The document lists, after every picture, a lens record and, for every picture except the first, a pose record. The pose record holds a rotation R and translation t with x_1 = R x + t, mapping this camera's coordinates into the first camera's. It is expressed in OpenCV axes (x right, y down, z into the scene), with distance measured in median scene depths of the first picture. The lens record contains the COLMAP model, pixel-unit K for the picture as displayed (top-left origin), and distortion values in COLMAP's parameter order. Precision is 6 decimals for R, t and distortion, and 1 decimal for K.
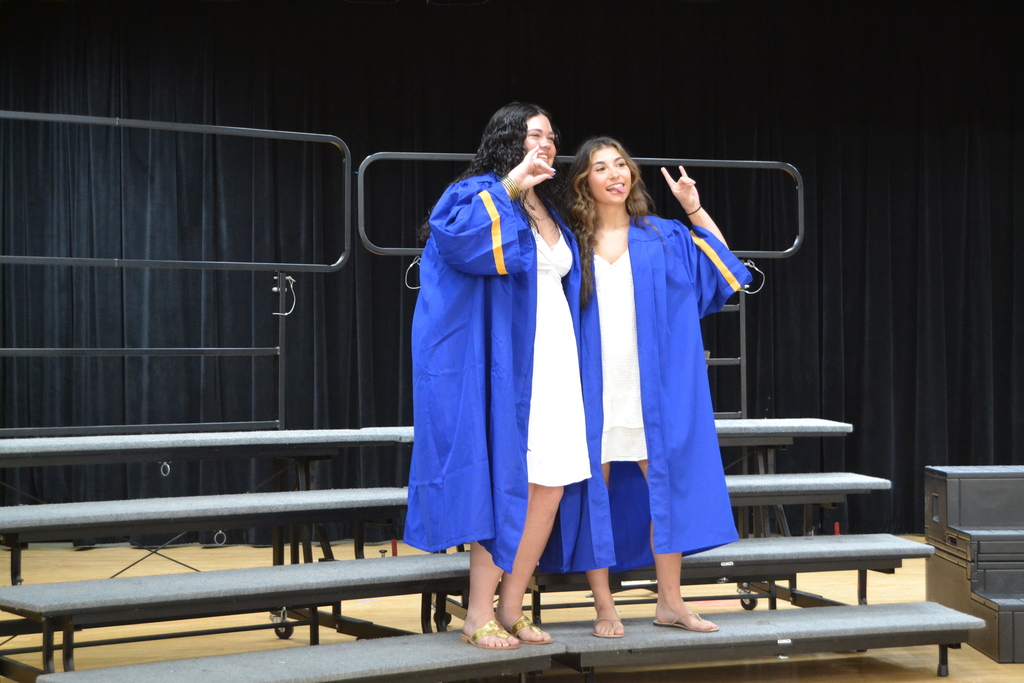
lens RADIAL K [[2125.2, 0, 512.0], [0, 2125.2, 341.5], [0, 0, 1]] dist [-0.005089, 0.419427]
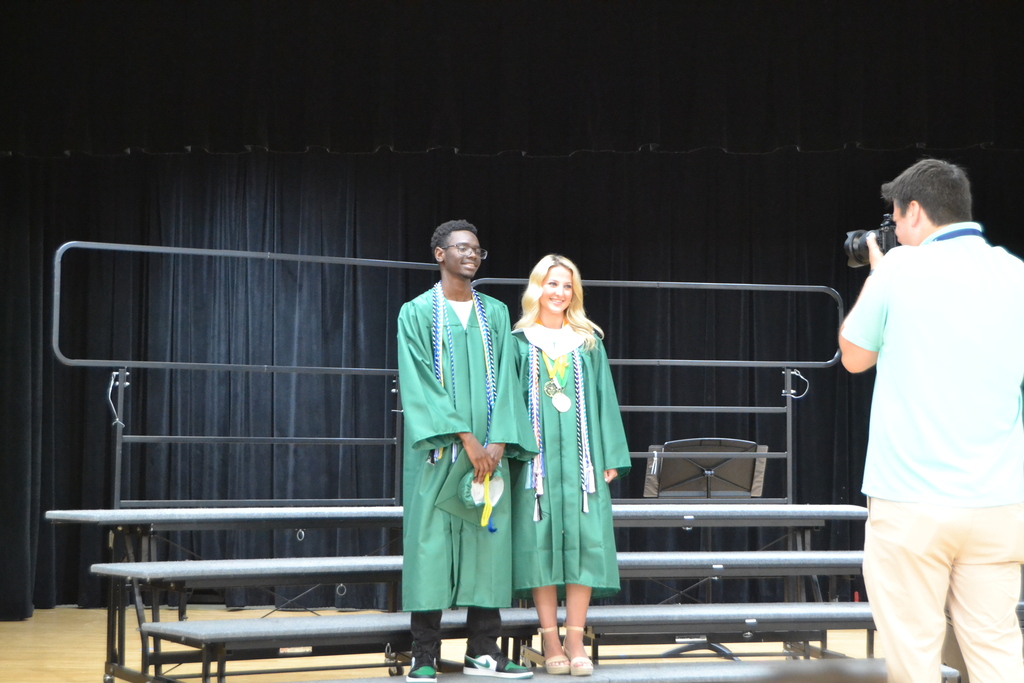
lens RADIAL K [[2125.2, 0, 512.0], [0, 2125.2, 341.5], [0, 0, 1]] dist [-0.005089, 0.419427]
pose [[0.997341, 0.011533, -0.071957, 0.029142], [-0.014416, 0.999108, -0.039685, -0.003549], [0.071436, 0.040616, 0.996618, -0.142031]]
